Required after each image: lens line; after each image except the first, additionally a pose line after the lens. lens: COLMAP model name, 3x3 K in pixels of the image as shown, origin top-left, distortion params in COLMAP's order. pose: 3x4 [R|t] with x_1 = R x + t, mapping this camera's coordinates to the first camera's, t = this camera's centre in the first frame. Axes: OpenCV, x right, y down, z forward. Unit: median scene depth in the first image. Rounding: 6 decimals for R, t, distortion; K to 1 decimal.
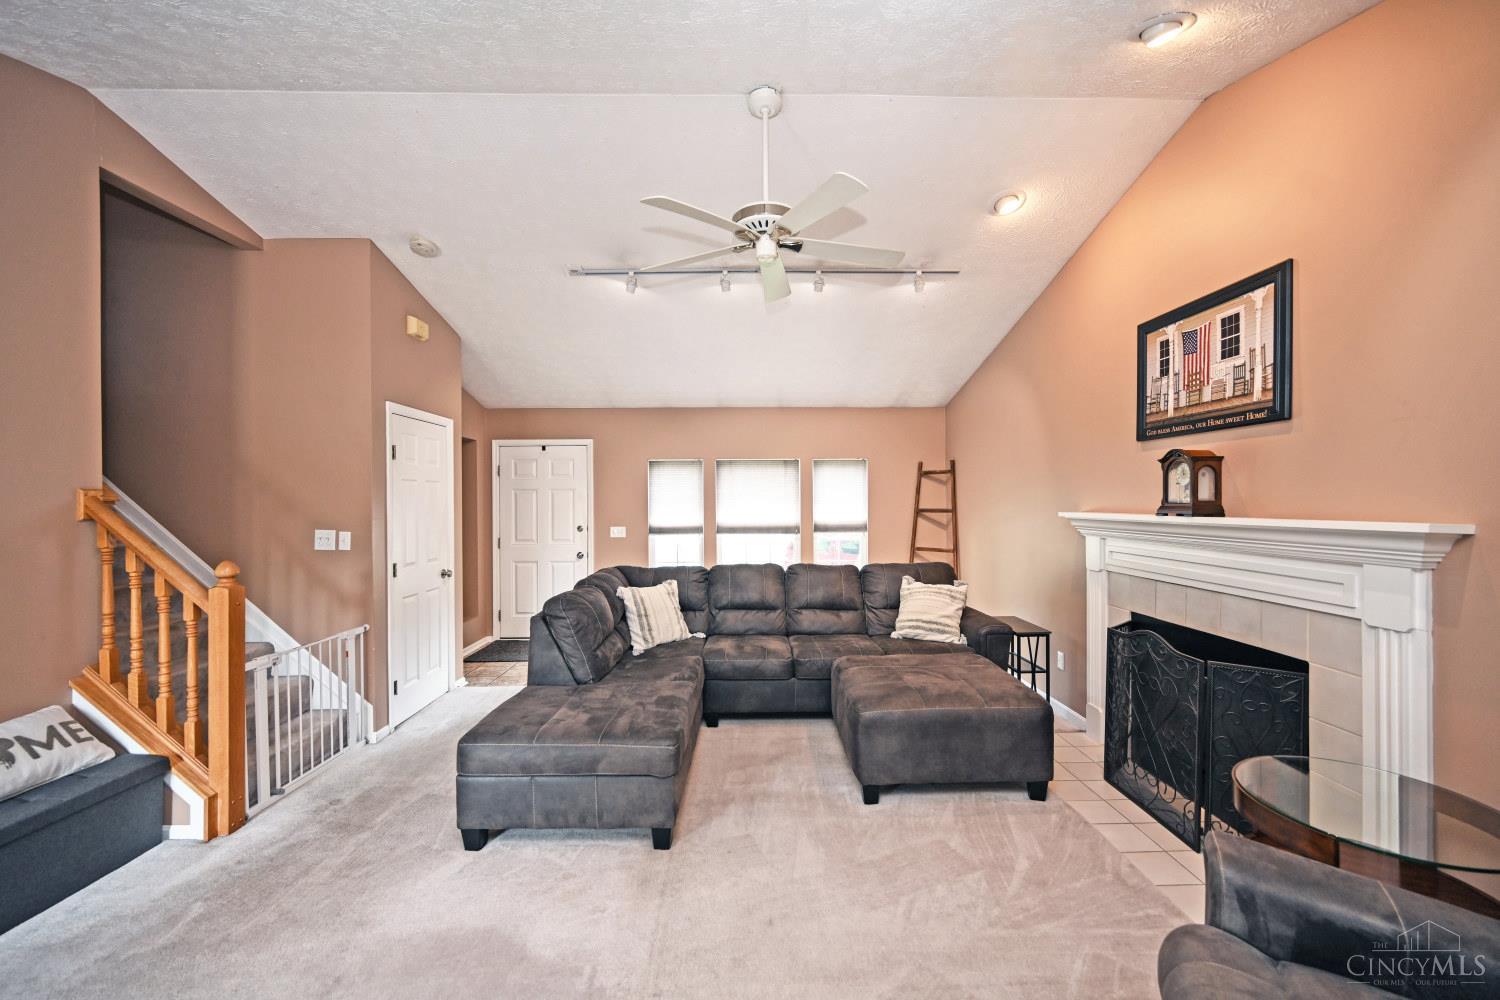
lens RADIAL K [[596.5, 0, 760.9], [0, 596.5, 499.7], [0, 0, 1]] dist [0.002339, -0.000930]
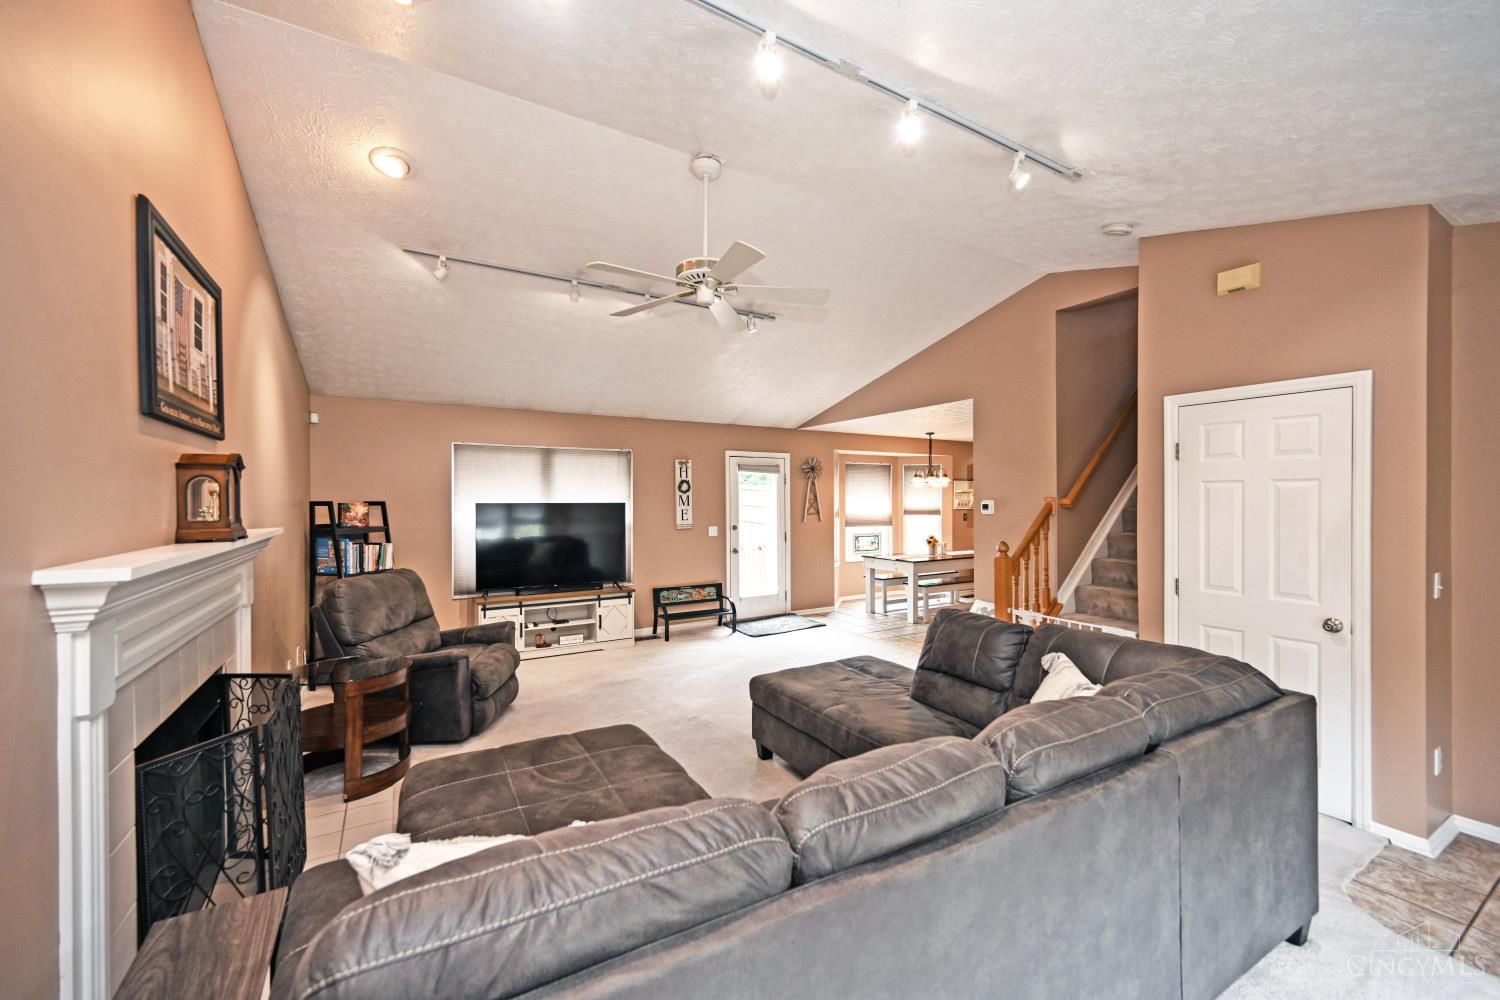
lens RADIAL K [[596.5, 0, 745.0], [0, 596.5, 501.6], [0, 0, 1]] dist [0.002339, -0.000930]
pose [[-0.876923, 0.009565, -0.480536, 0.422767], [0.007092, 0.999951, 0.006963, -0.020420], [0.480579, 0.002698, -0.876948, 1.721924]]
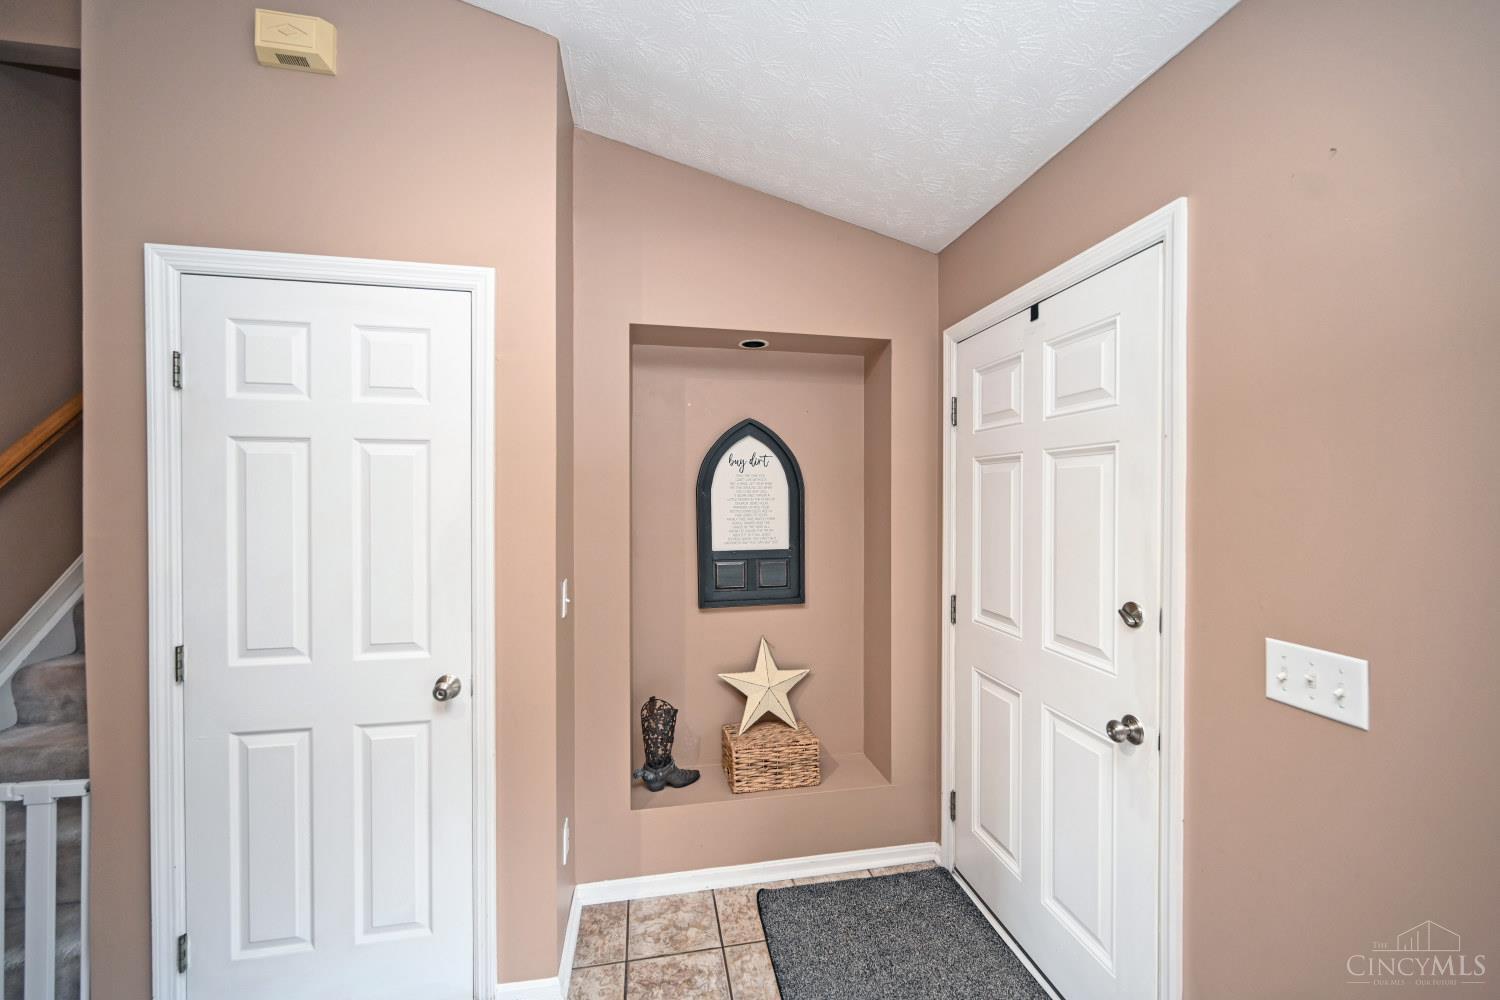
lens RADIAL K [[596.5, 0, 759.3], [0, 596.5, 501.0], [0, 0, 1]] dist [0.002339, -0.000930]
pose [[0.153495, 0.003796, -0.988142, -0.188495], [-0.000141, 0.999993, 0.003819, 0.007687], [0.988149, -0.000447, 0.153494, 1.560211]]
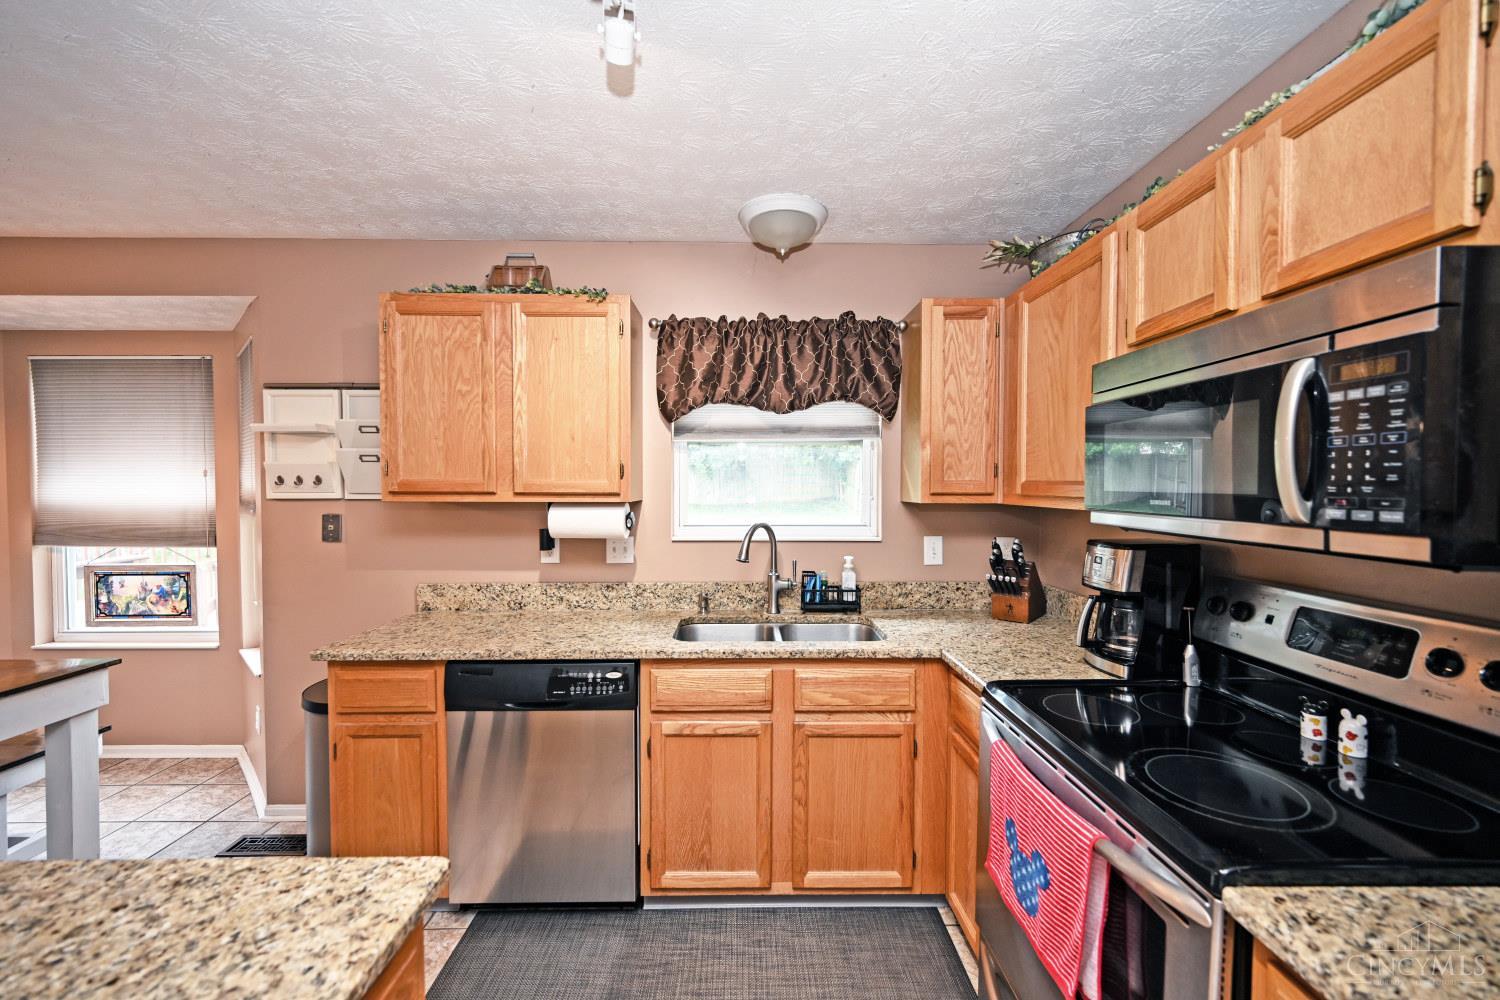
lens RADIAL K [[596.5, 0, 730.8], [0, 596.5, 496.4], [0, 0, 1]] dist [0.002339, -0.000930]
pose [[-0.999938, 0.004144, 0.010312, -2.419034], [0.004361, 0.999768, 0.021115, 0.027203], [-0.010222, 0.021159, -0.999724, 0.465130]]
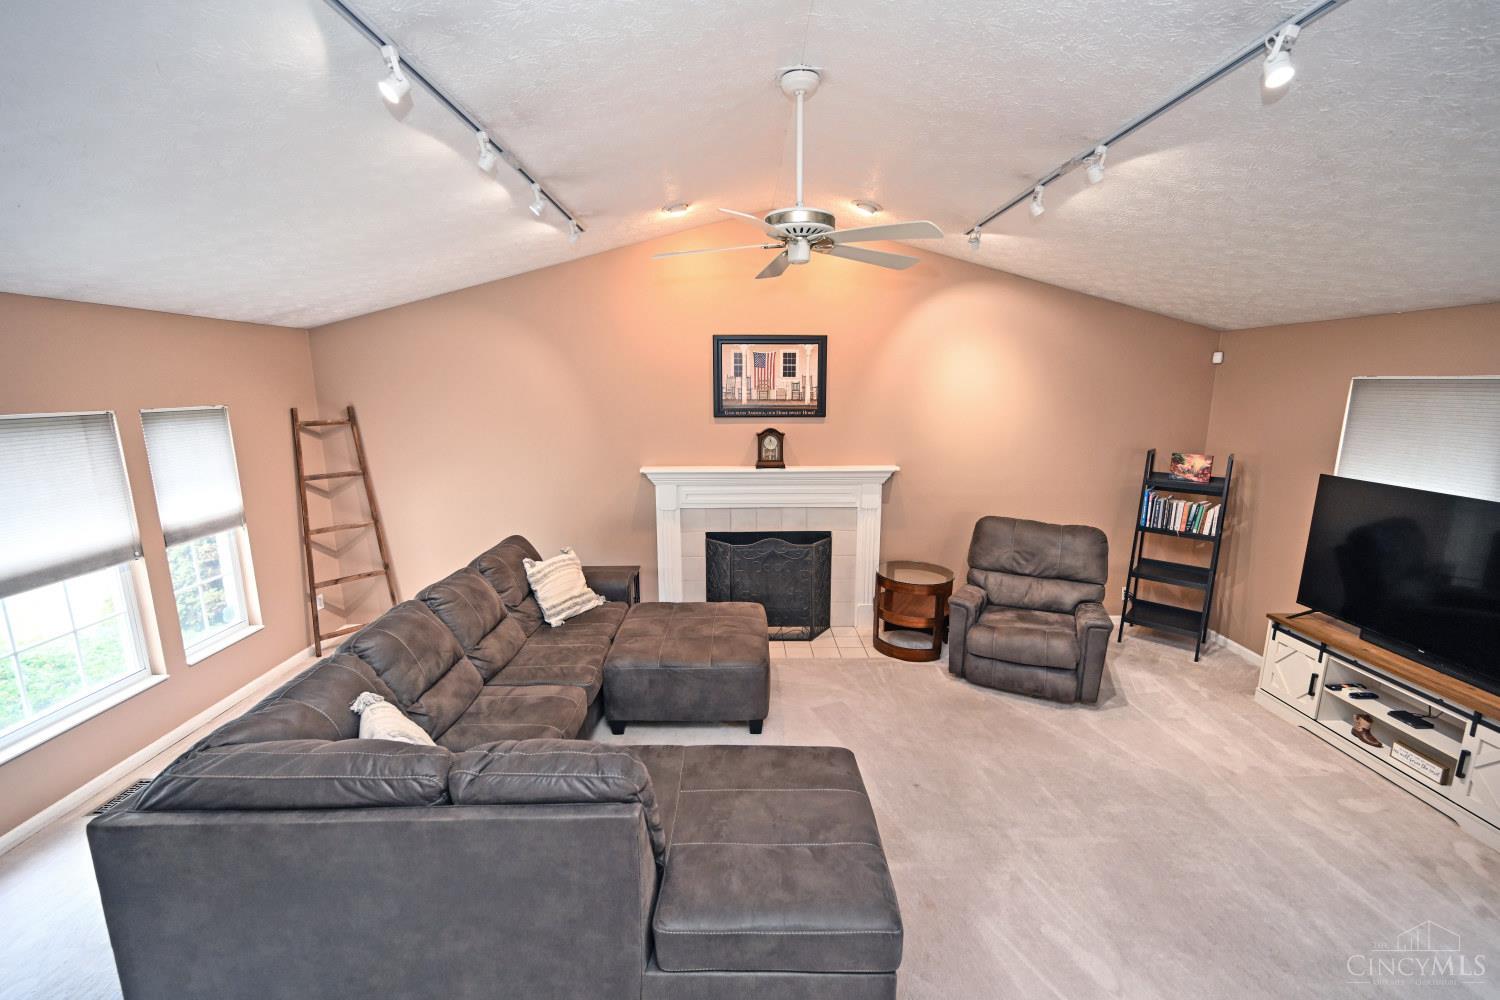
lens RADIAL K [[596.5, 0, 756.0], [0, 596.5, 497.6], [0, 0, 1]] dist [0.002339, -0.000930]
pose [[-0.000645, -0.179876, 0.983689, -0.836387], [0.000392, 0.983689, 0.179876, -0.166435], [-1.000000, 0.000502, -0.000564, 0.897650]]
